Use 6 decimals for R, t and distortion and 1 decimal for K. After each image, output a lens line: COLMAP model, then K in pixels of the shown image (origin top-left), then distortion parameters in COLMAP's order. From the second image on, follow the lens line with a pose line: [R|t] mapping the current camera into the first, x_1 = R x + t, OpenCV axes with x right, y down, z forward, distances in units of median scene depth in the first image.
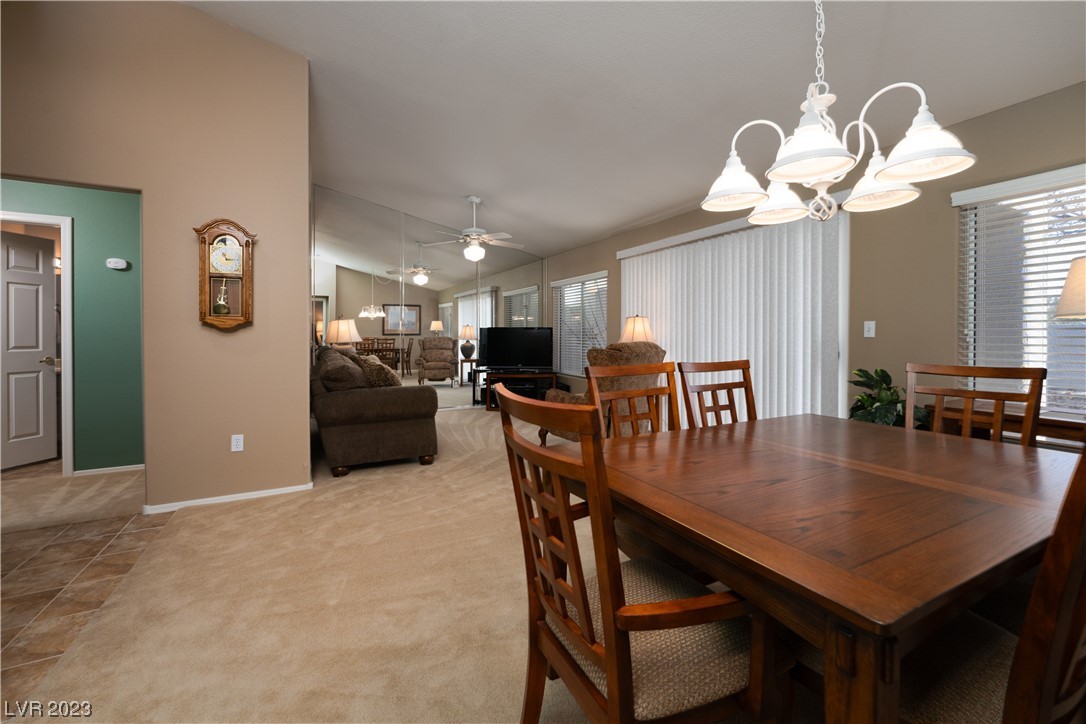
lens RADIAL K [[446.6, 0, 545.0], [0, 446.6, 340.7], [0, 0, 1]] dist [0.000438, 0.000006]
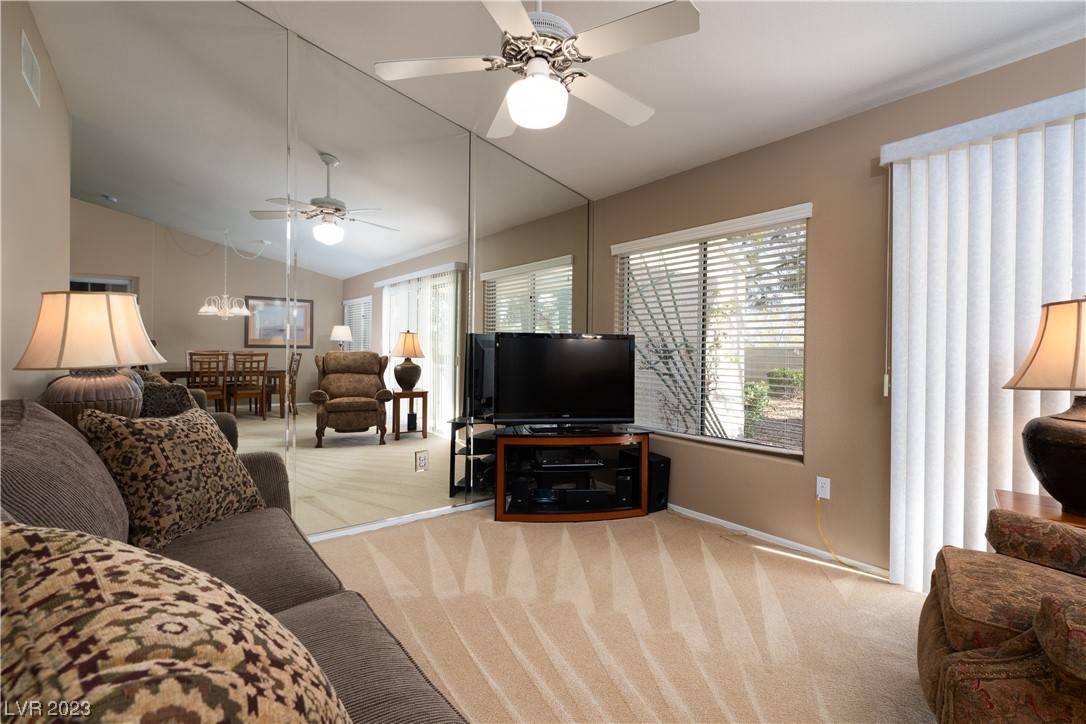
lens RADIAL K [[489.5, 0, 543.0], [0, 489.5, 362.0], [0, 0, 1]] dist [0.014556, 0.000097]
pose [[0.982000, 0.008440, 0.188694, -0.121681], [-0.010326, 0.999906, 0.009015, -0.003576], [-0.188600, -0.010801, 0.981995, 0.352286]]
